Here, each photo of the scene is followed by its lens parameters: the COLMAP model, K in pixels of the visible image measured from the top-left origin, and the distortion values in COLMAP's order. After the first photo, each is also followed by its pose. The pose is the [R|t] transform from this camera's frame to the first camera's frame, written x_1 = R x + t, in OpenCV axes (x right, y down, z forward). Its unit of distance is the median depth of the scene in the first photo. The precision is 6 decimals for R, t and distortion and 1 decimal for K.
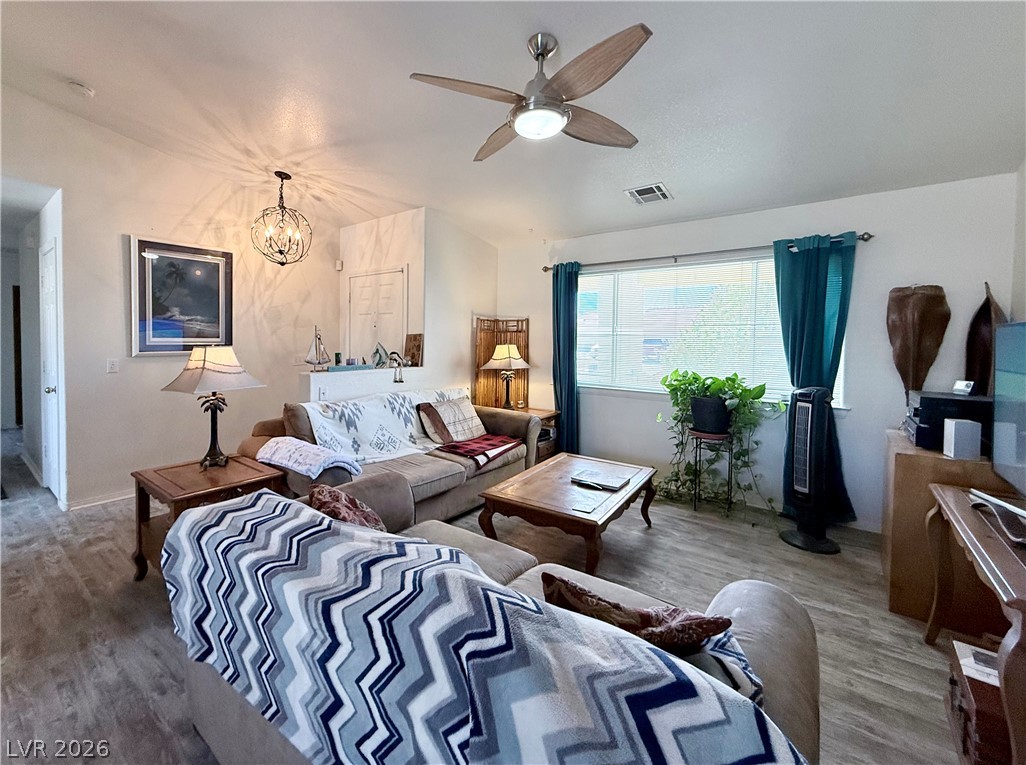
lens RADIAL K [[441.3, 0, 474.8], [0, 441.3, 351.1], [0, 0, 1]] dist [-0.000693, -0.000059]
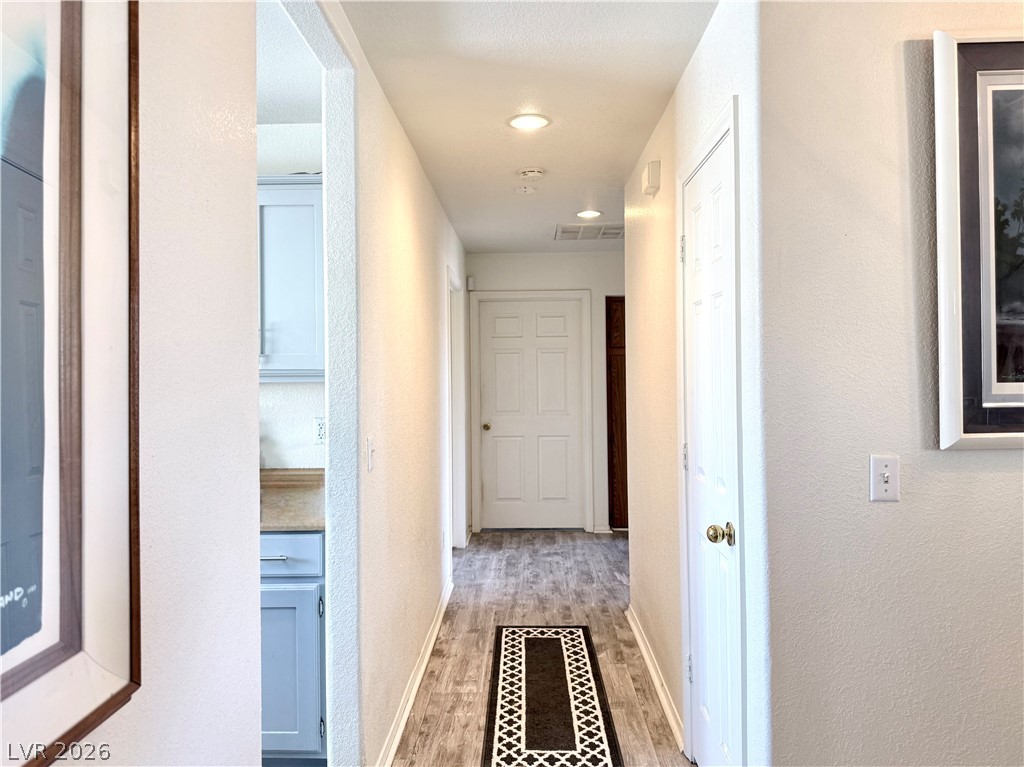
lens RADIAL K [[734.1, 0, 512.0], [0, 734.1, 383.5], [0, 0, 1]] dist [0.000930, 0.000211]
pose [[0.612772, -0.023319, -0.789916, -0.528274], [-0.001189, 0.999536, -0.030429, -0.014053], [0.790259, 0.019585, 0.612460, 0.445614]]
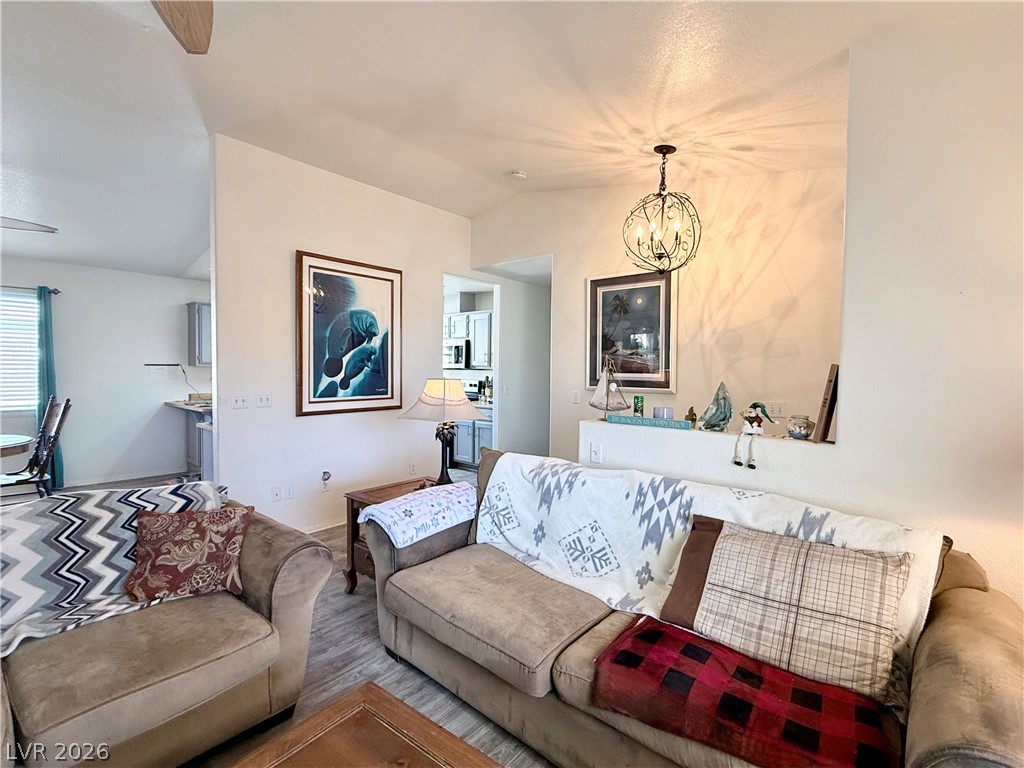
lens RADIAL K [[476.2, 0, 512.0], [0, 476.2, 384.0], [0, 0, 1]] dist [0.000871, 0.000051]
pose [[-0.025712, 0.023828, -0.999385, 0.366643], [-0.039470, 0.998912, 0.024832, -0.022598], [0.998890, 0.040084, -0.024743, 0.790206]]
